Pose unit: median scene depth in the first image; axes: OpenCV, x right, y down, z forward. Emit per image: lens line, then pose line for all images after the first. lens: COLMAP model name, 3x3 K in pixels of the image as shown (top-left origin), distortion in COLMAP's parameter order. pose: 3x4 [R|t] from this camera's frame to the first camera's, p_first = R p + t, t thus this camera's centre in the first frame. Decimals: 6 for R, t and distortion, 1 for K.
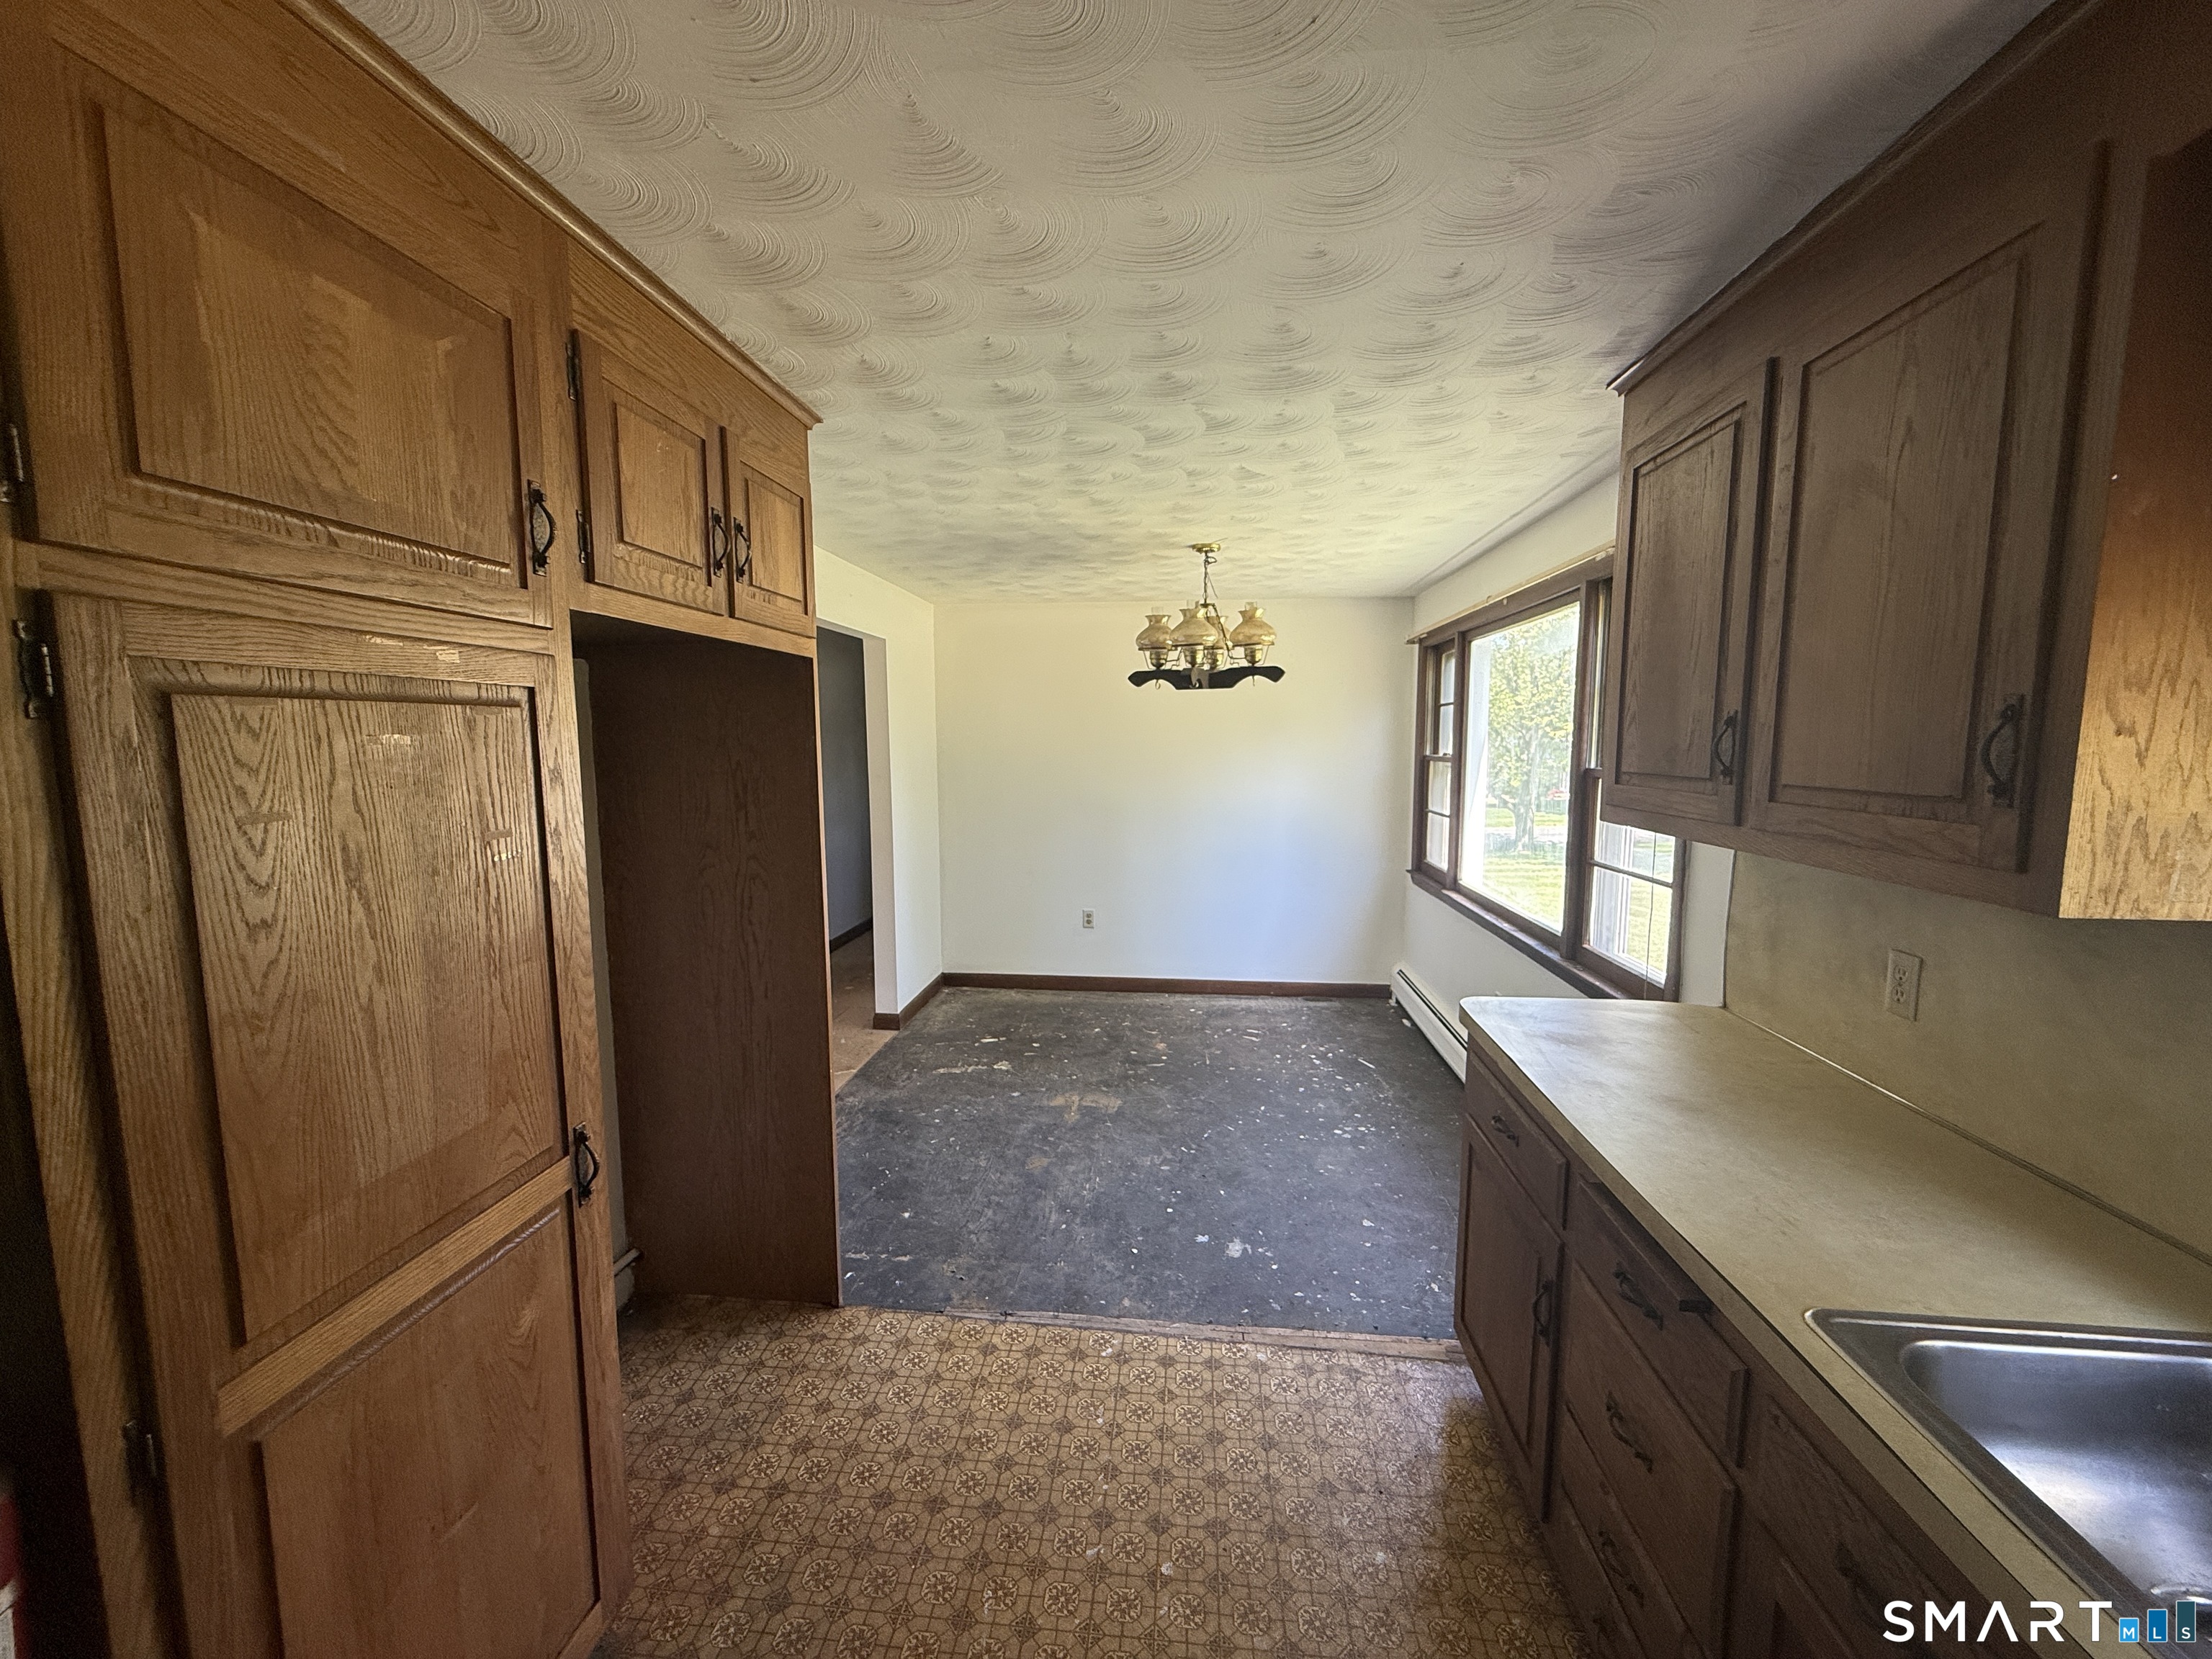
lens RADIAL K [[890.1, 0, 1106.0], [0, 890.1, 829.5], [0, 0, 1]] dist [-0.000228, -0.000030]
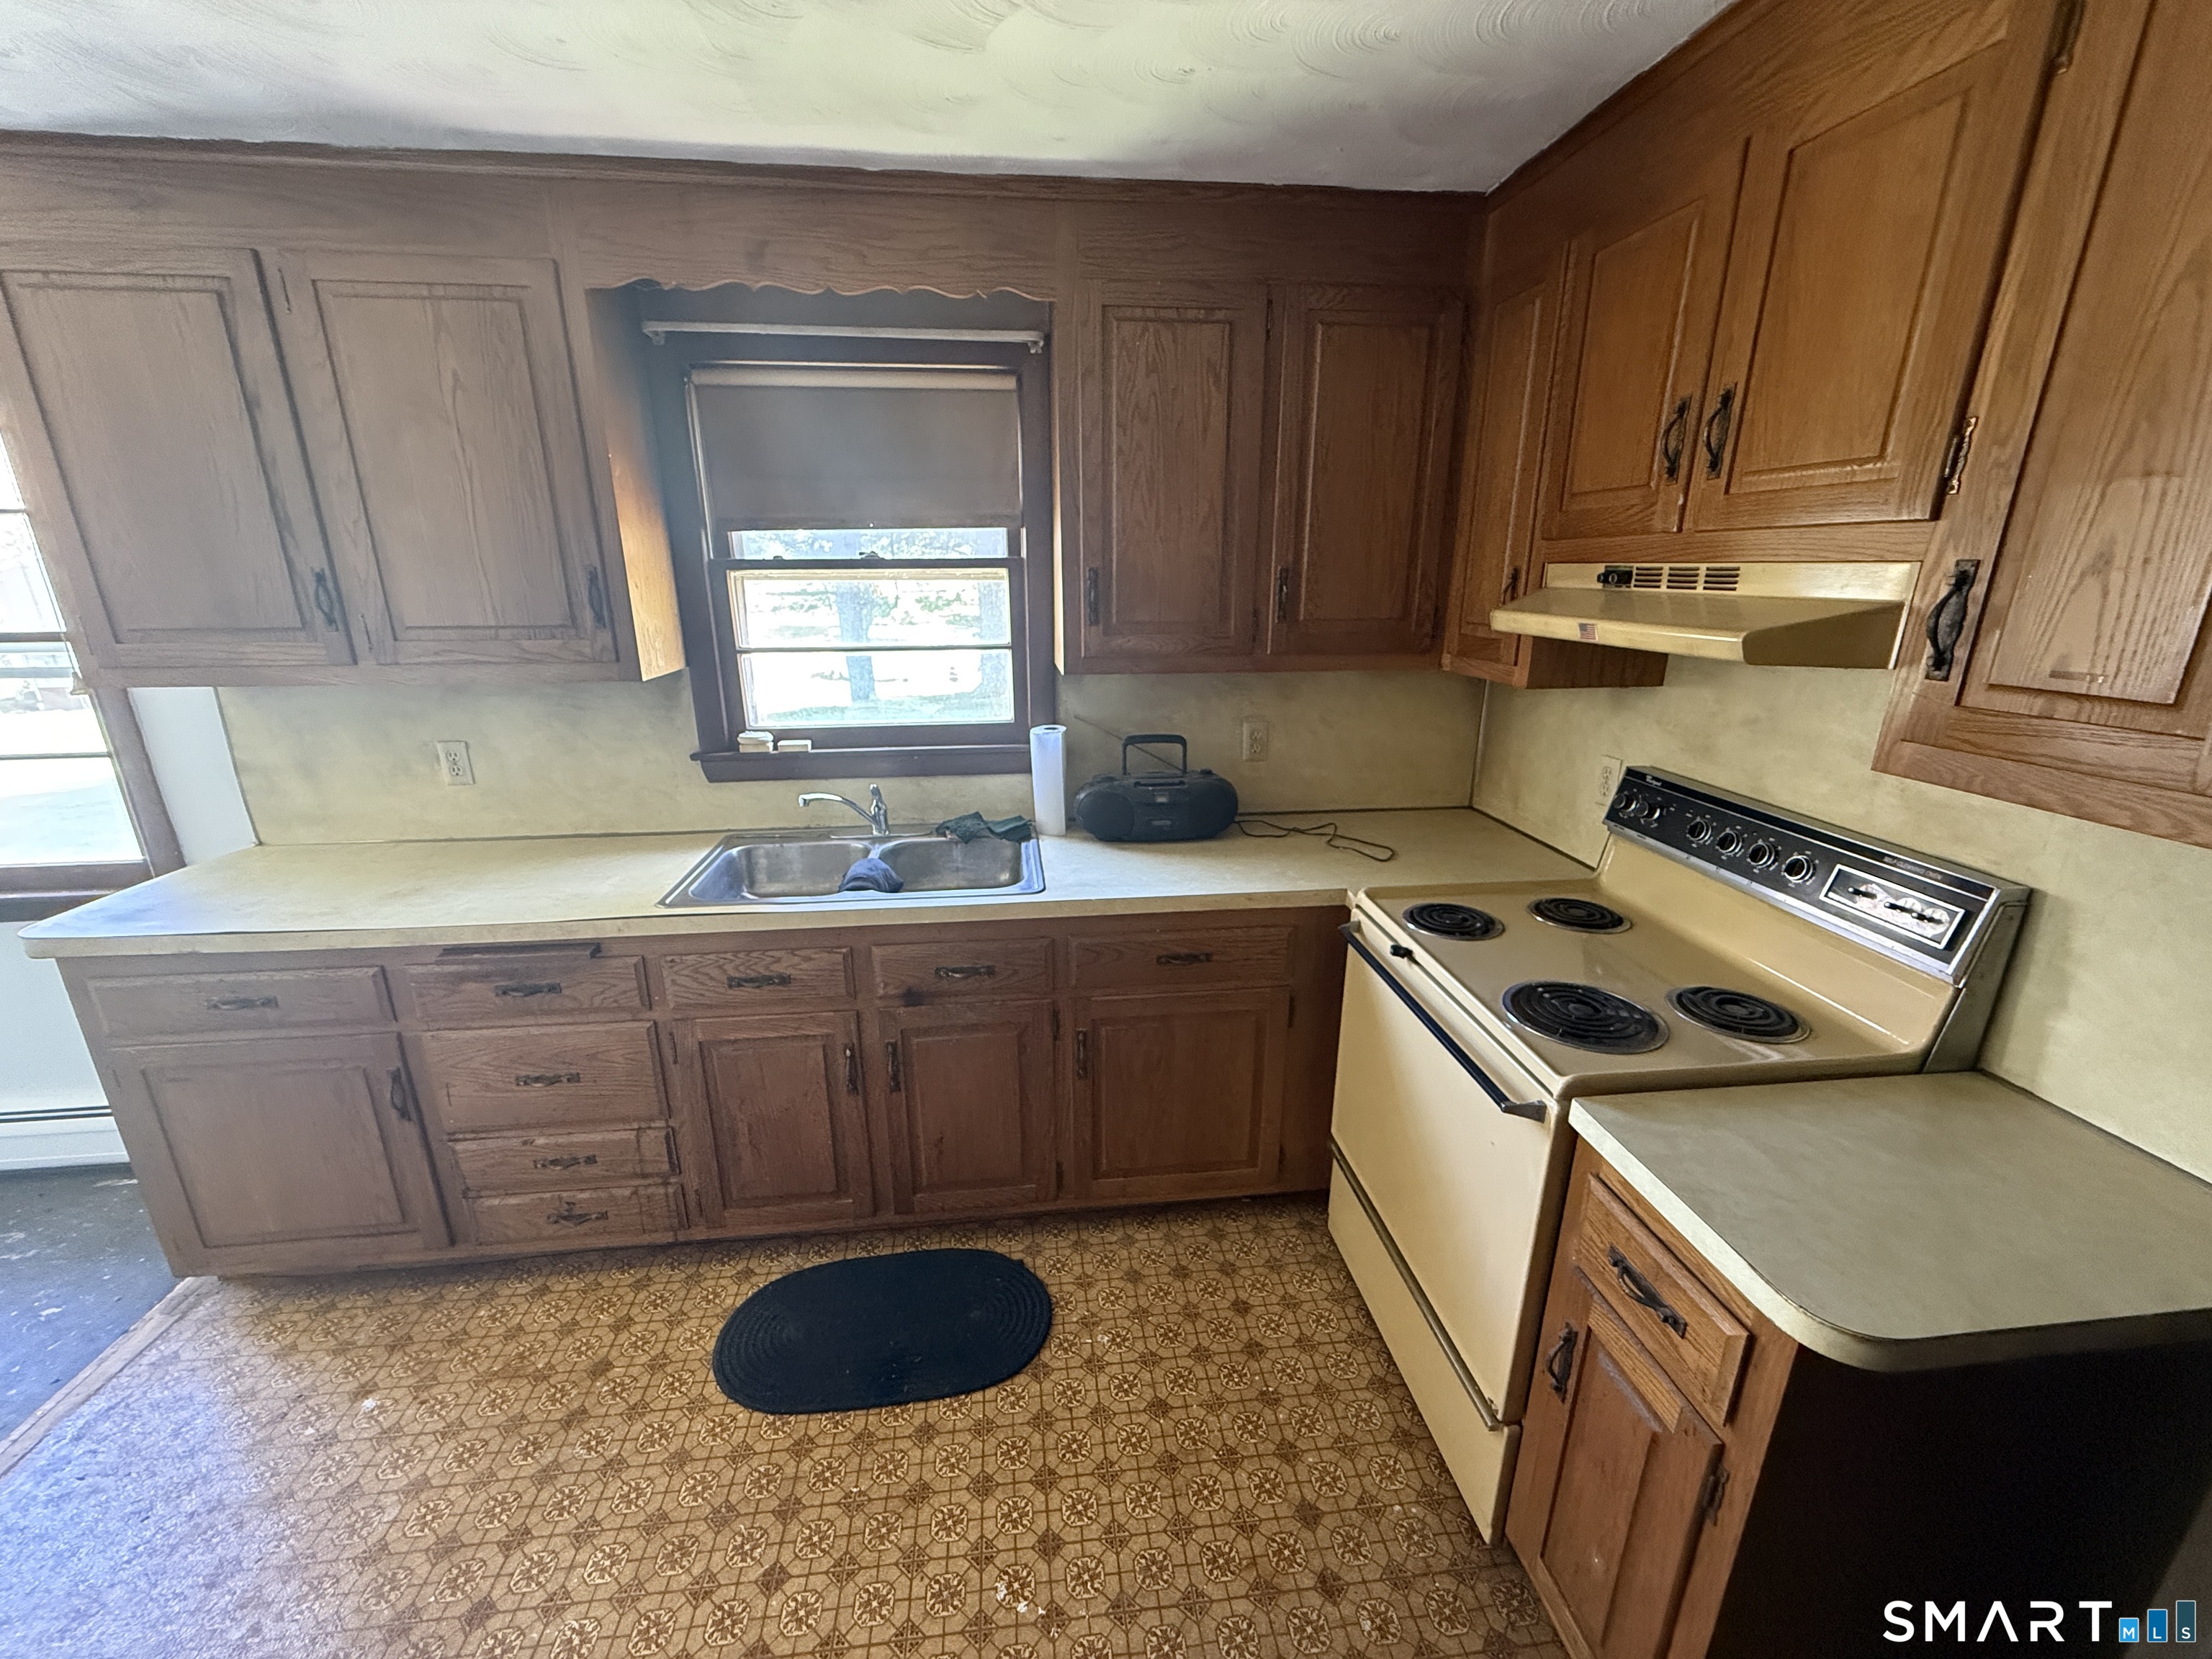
lens RADIAL K [[890.1, 0, 1106.0], [0, 890.1, 829.5], [0, 0, 1]] dist [-0.000228, -0.000030]
pose [[-0.216584, -0.274458, 0.936891, -0.486096], [0.102916, 0.947903, 0.301475, -0.035032], [-0.970824, 0.161716, -0.177054, 0.165536]]
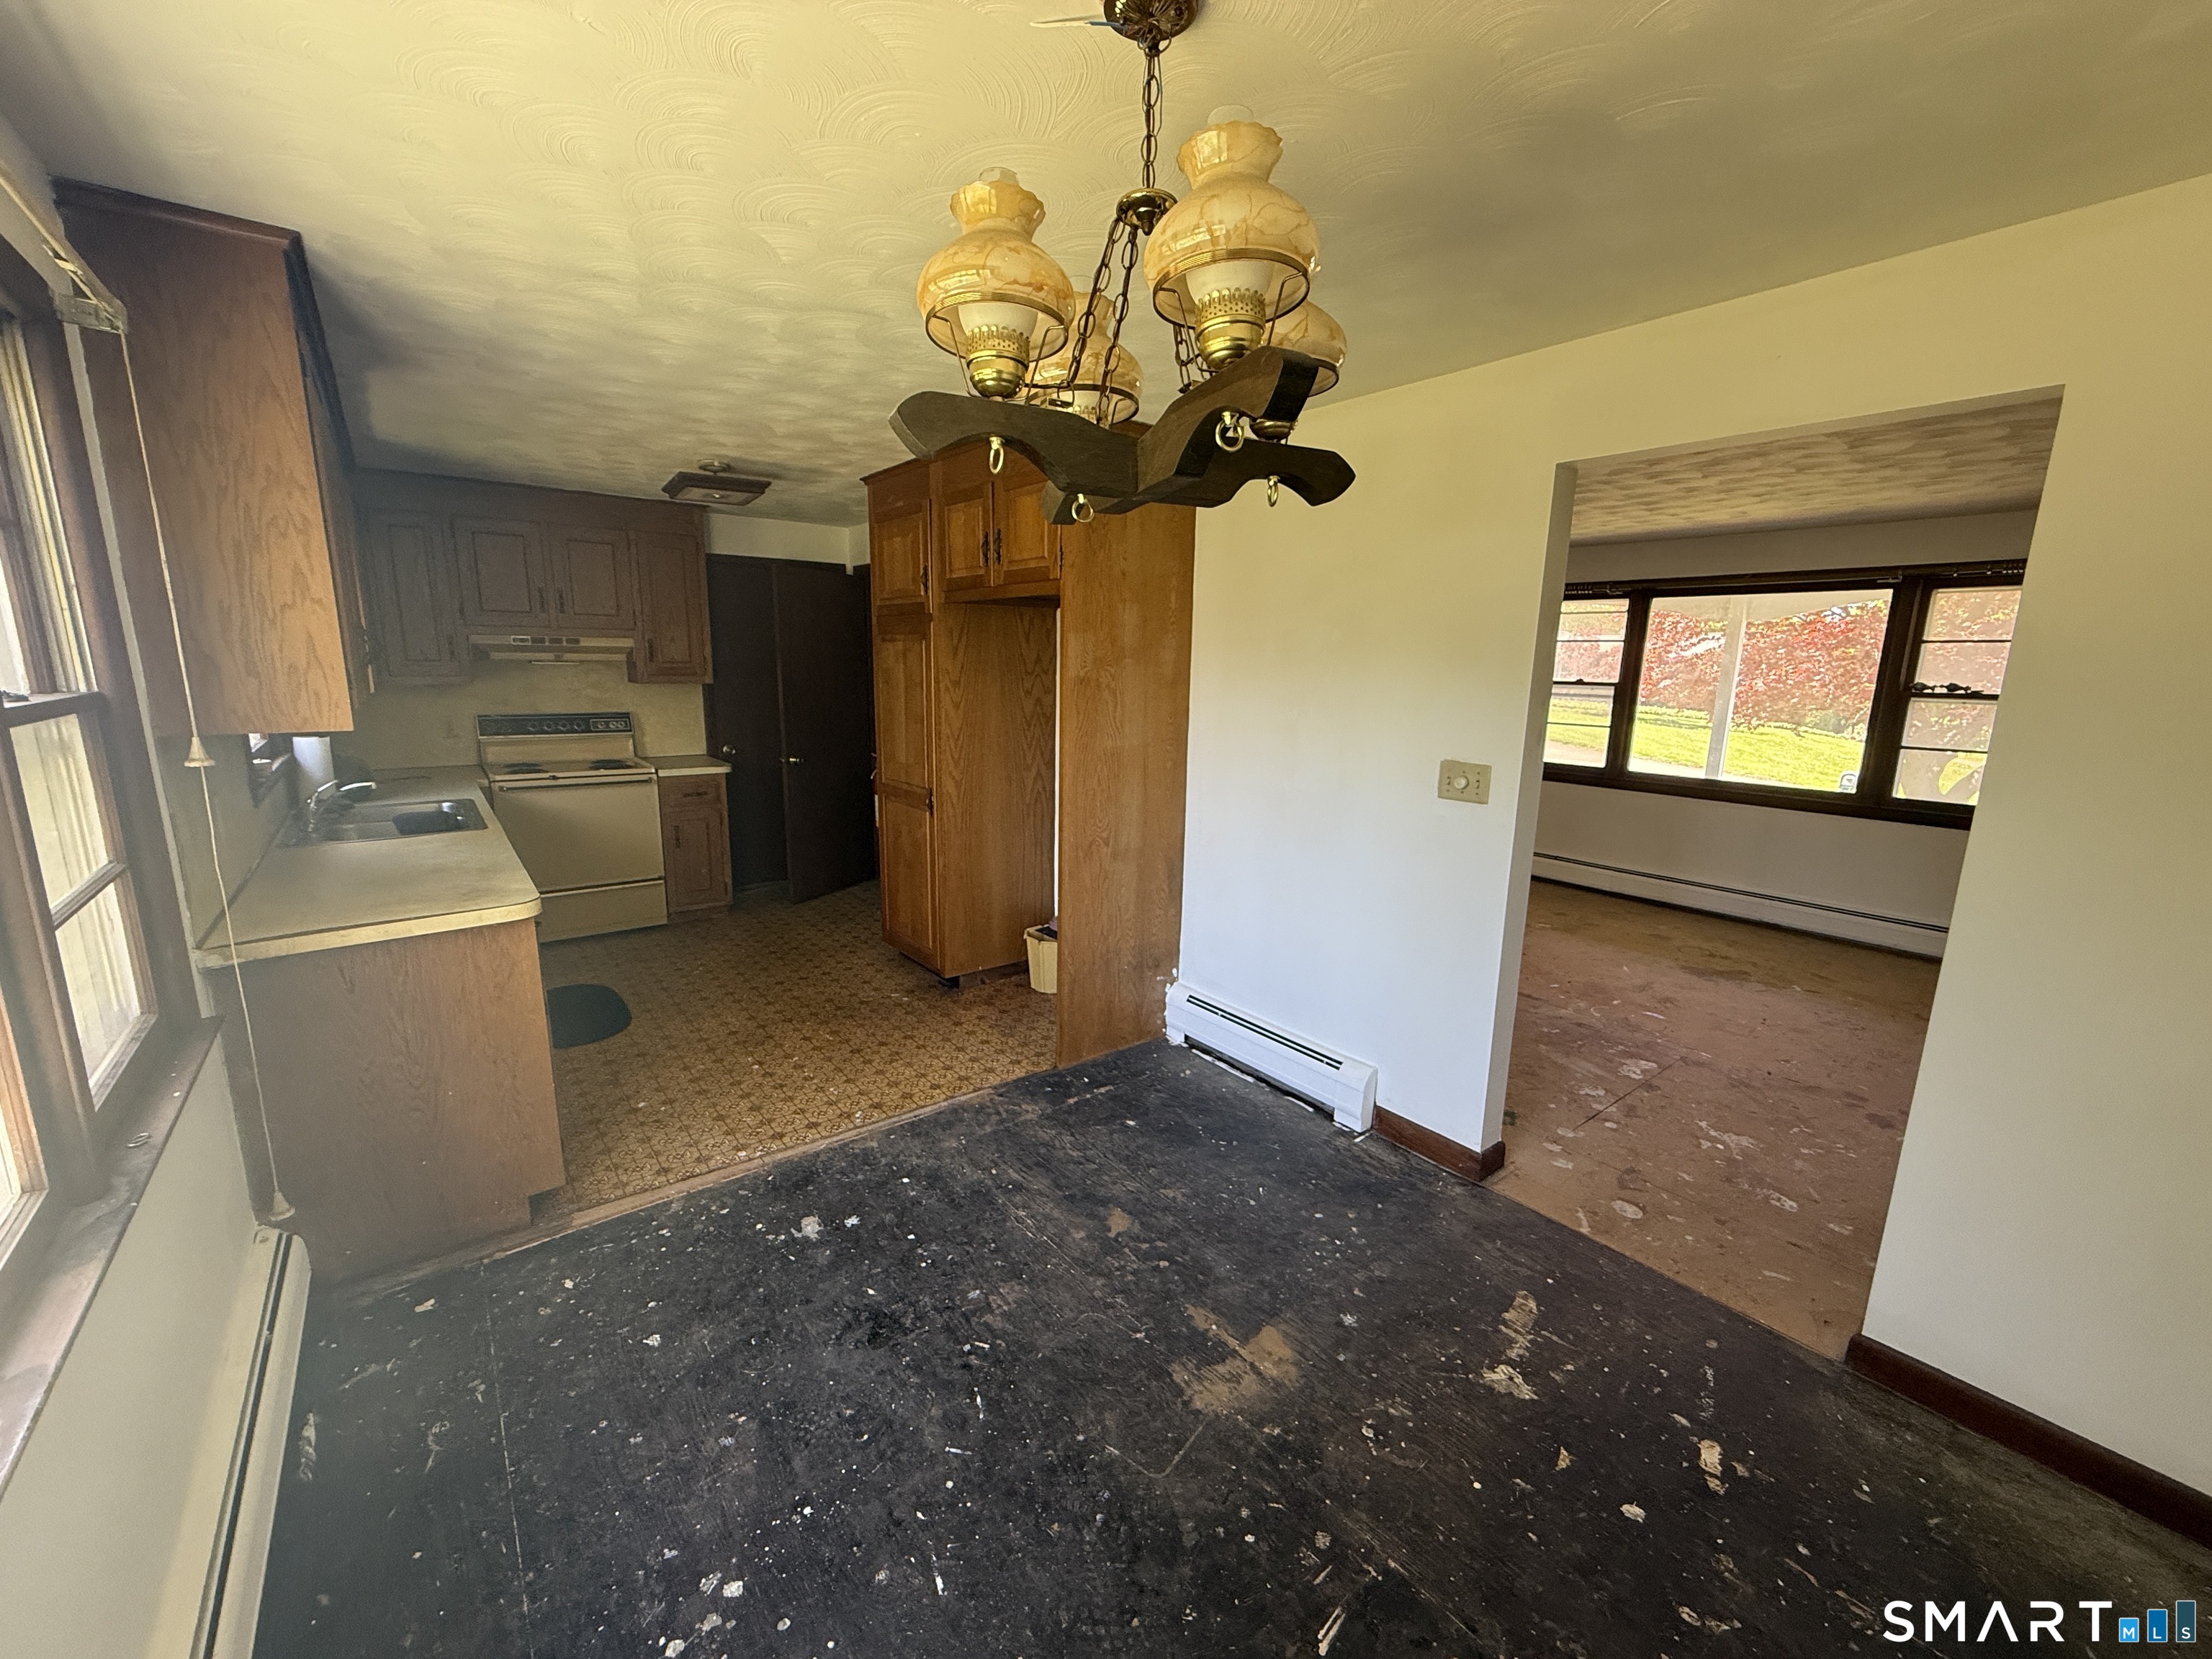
lens RADIAL K [[879.6, 0, 1101.3], [0, 879.6, 825.9], [0, 0, 1]] dist [-0.001055, -0.000272]
pose [[-0.724922, 0.119564, -0.678375, 0.559156], [-0.087366, 0.960908, 0.262722, -0.202126], [0.683268, 0.249720, -0.686137, 1.965497]]
